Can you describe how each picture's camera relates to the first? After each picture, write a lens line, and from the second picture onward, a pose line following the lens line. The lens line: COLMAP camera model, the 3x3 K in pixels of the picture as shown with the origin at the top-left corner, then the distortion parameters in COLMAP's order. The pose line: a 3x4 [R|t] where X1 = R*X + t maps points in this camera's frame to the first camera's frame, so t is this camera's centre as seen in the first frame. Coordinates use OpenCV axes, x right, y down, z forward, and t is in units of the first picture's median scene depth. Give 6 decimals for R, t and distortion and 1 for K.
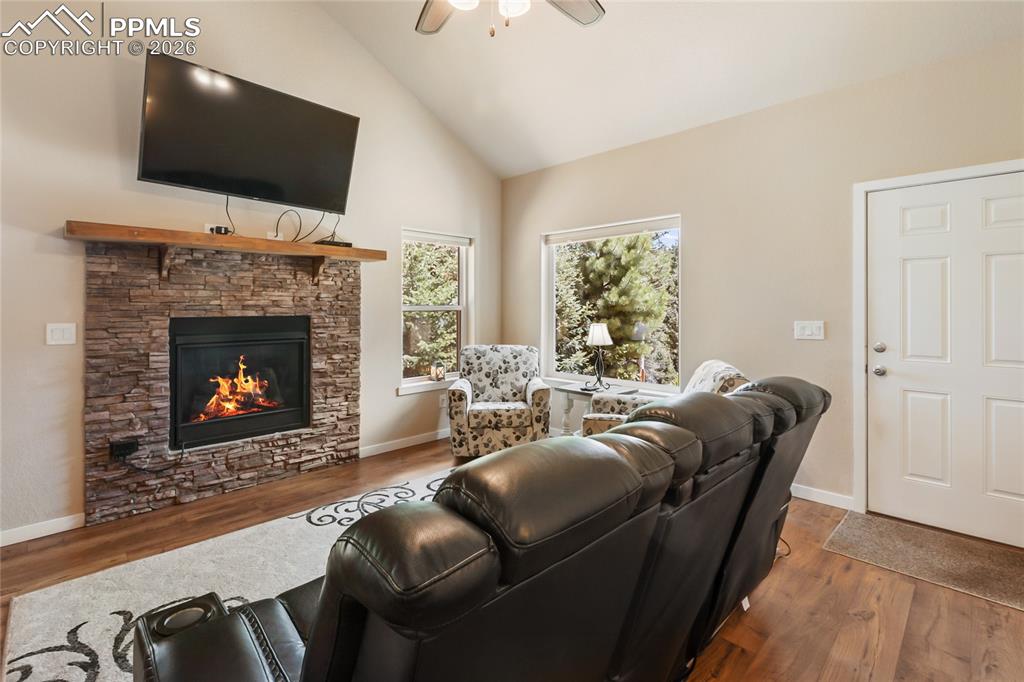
lens RADIAL K [[465.5, 0, 510.1], [0, 465.5, 301.6], [0, 0, 1]] dist [0.003324, -0.001074]
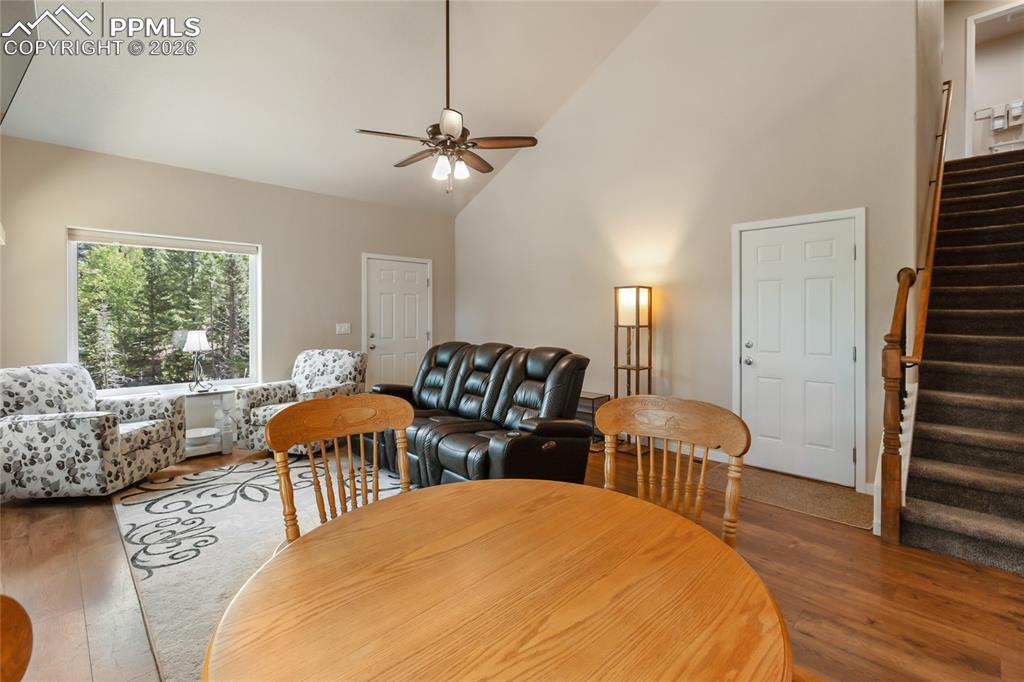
lens RADIAL K [[465.5, 0, 511.2], [0, 465.5, 318.5], [0, 0, 1]] dist [0.003324, -0.001074]
pose [[0.008397, -0.005264, 0.999951, -1.023180], [-0.012623, 0.999906, 0.005370, 0.004580], [-0.999885, -0.012668, 0.008329, 0.299942]]
